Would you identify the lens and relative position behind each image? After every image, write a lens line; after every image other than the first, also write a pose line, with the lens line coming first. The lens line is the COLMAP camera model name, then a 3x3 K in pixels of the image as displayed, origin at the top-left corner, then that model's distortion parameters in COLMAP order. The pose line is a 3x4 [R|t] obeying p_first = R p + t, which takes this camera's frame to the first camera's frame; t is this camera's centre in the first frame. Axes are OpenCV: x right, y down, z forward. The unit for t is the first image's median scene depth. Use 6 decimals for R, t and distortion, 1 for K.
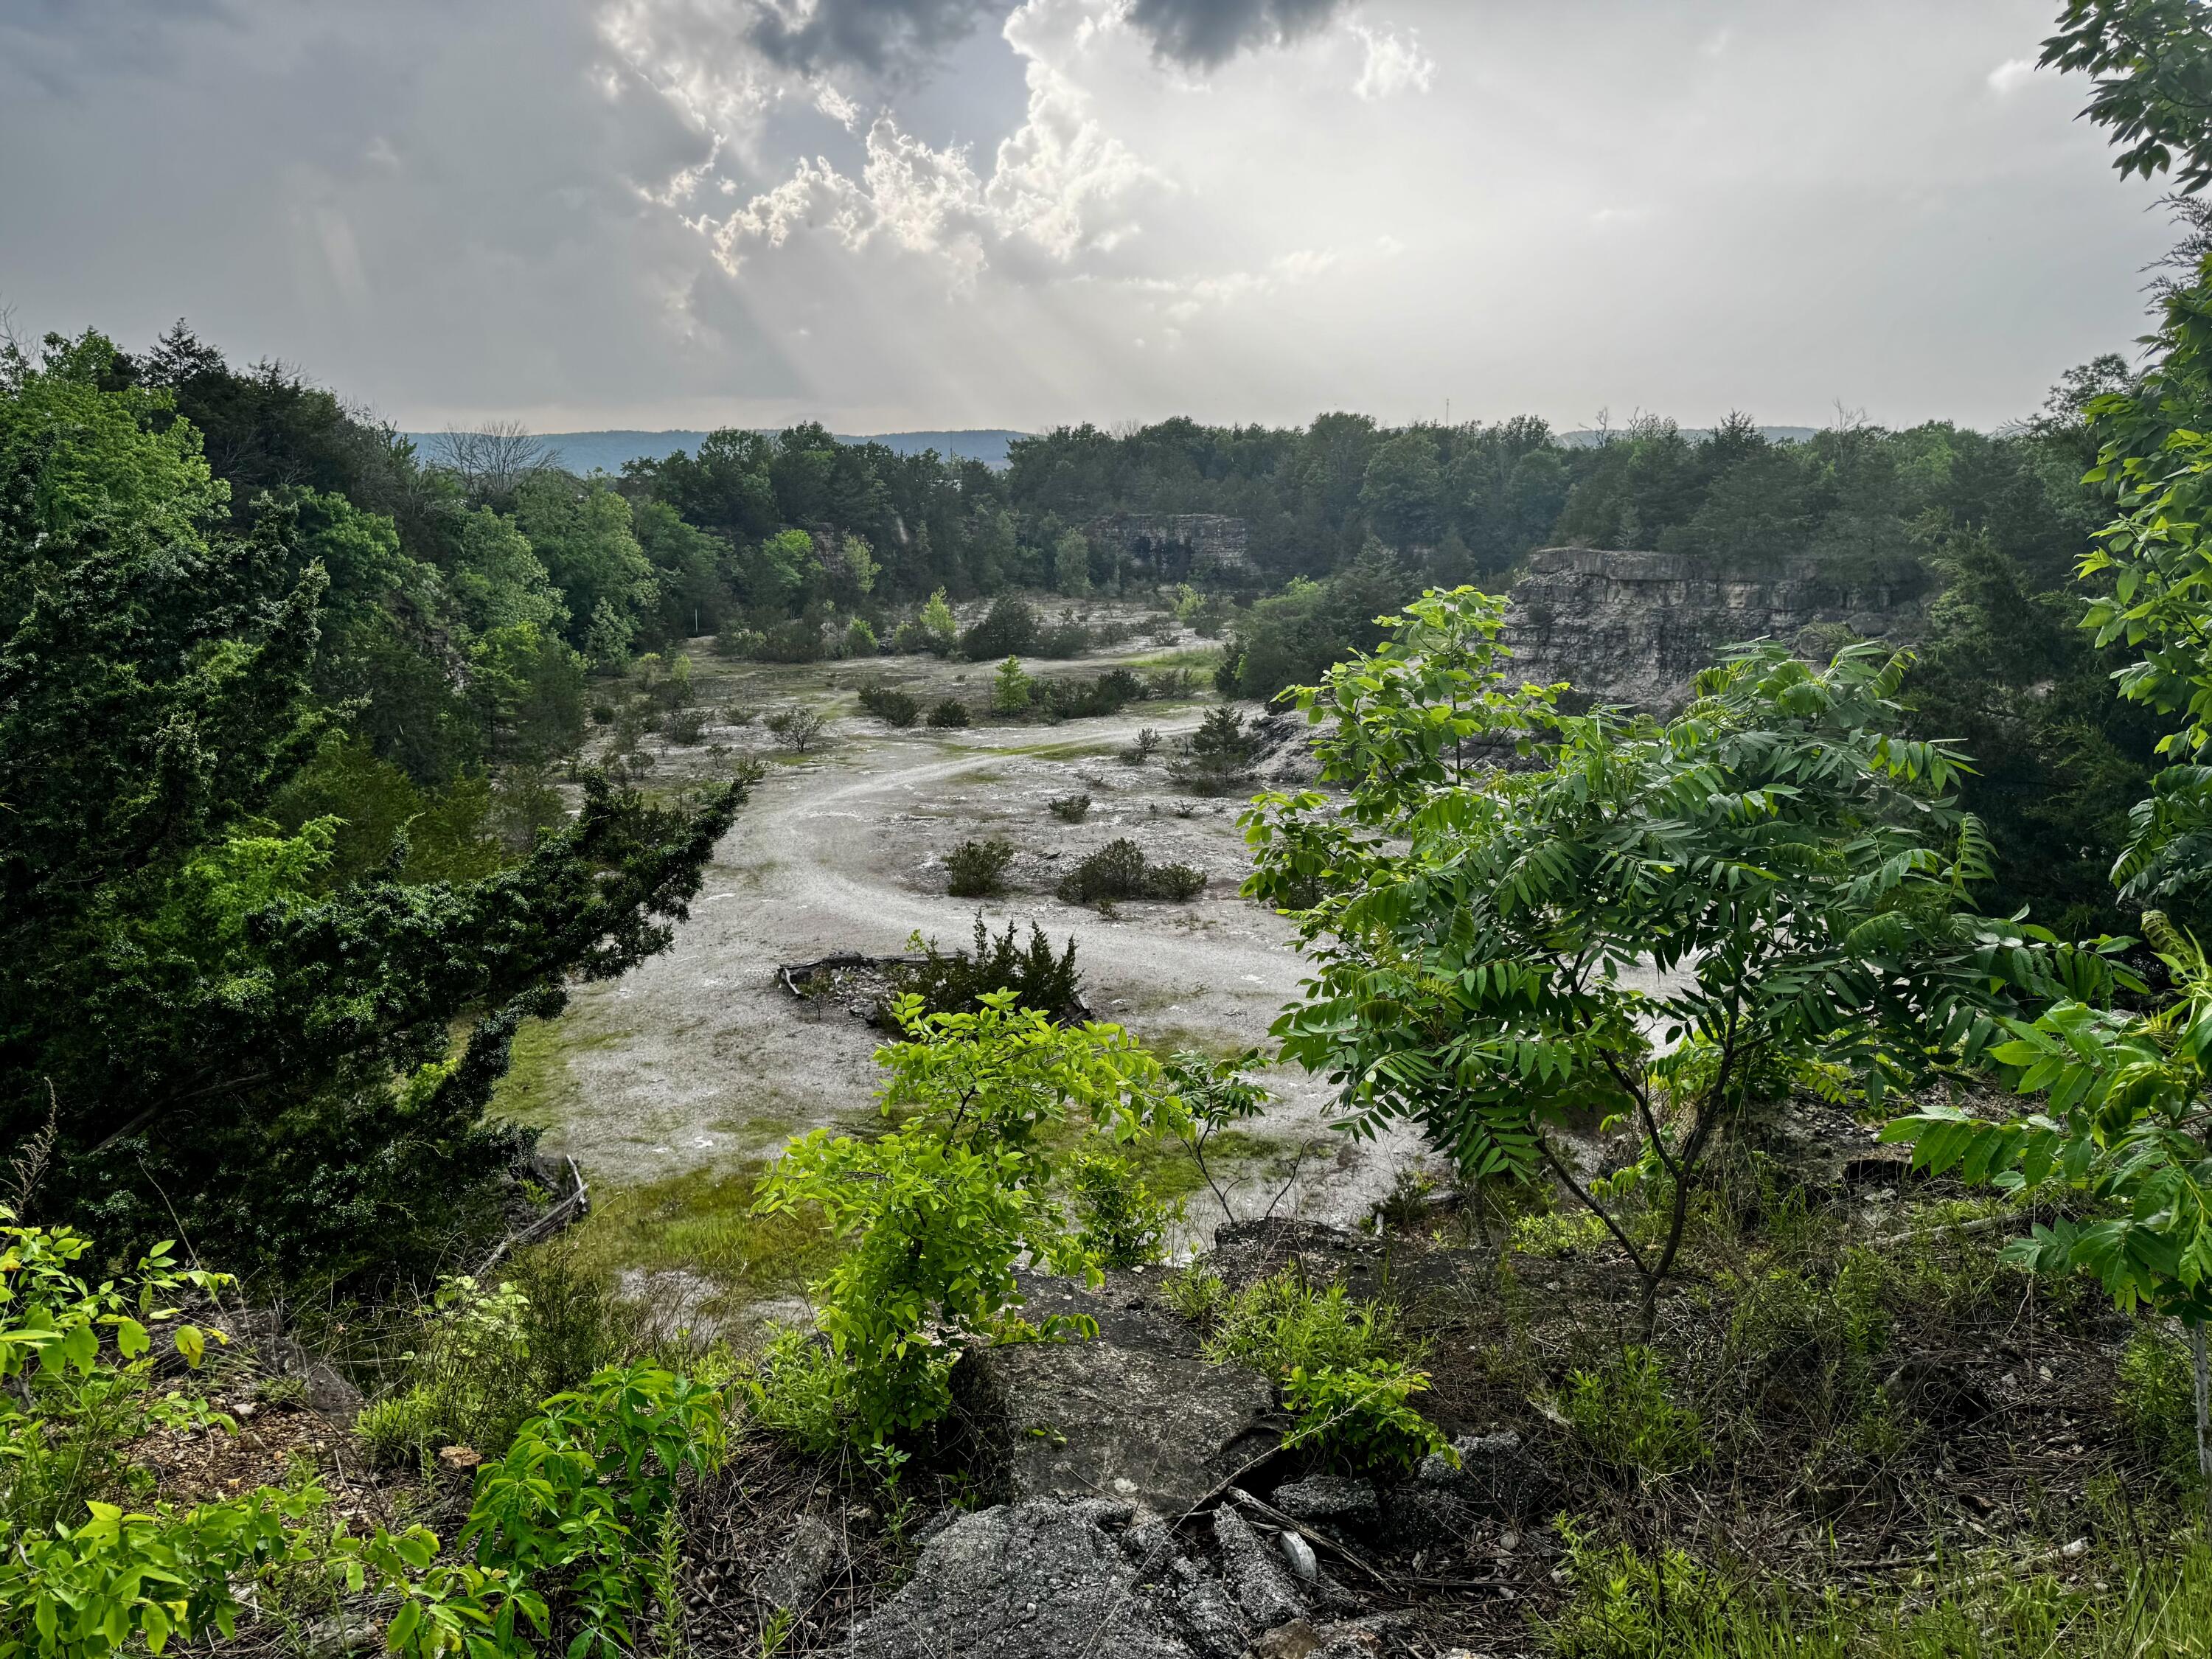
lens RADIAL K [[1537.6, 0, 1107.6], [0, 1537.6, 824.5], [0, 0, 1]] dist [0.010724, -0.001817]
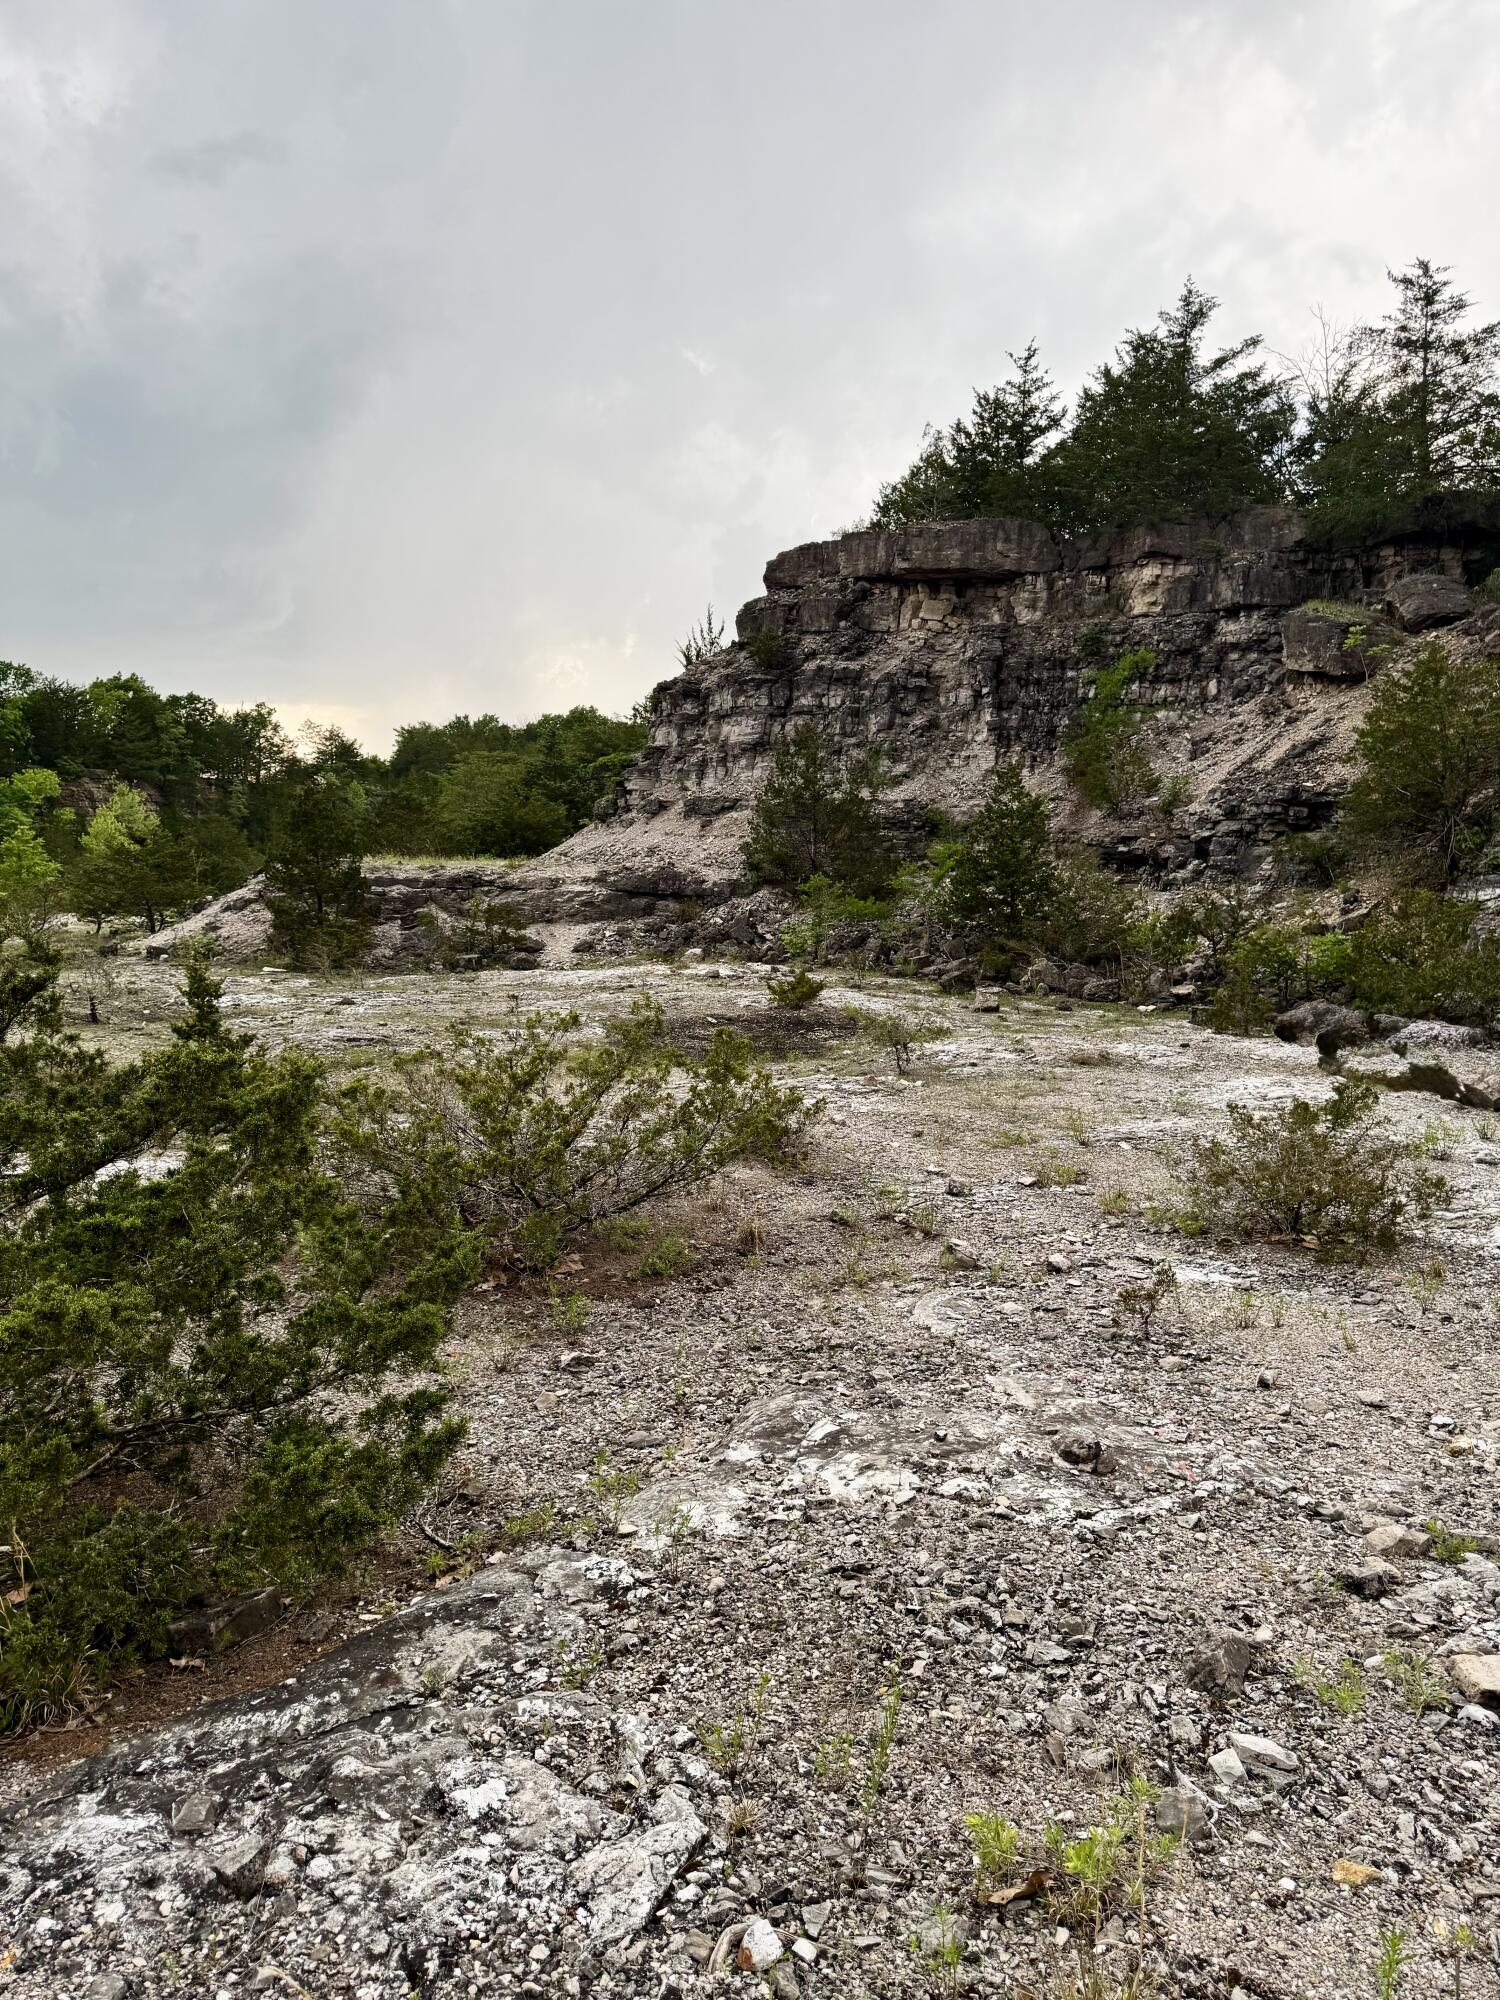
lens RADIAL K [[1390.2, 0, 748.9], [0, 1390.2, 1005.5], [0, 0, 1]] dist [0.010724, -0.001817]
pose [[0.996018, 0.018859, 0.087130, 0.239834], [-0.008783, 0.993372, -0.114605, 0.030397], [-0.088713, 0.113384, 0.989583, 0.572697]]
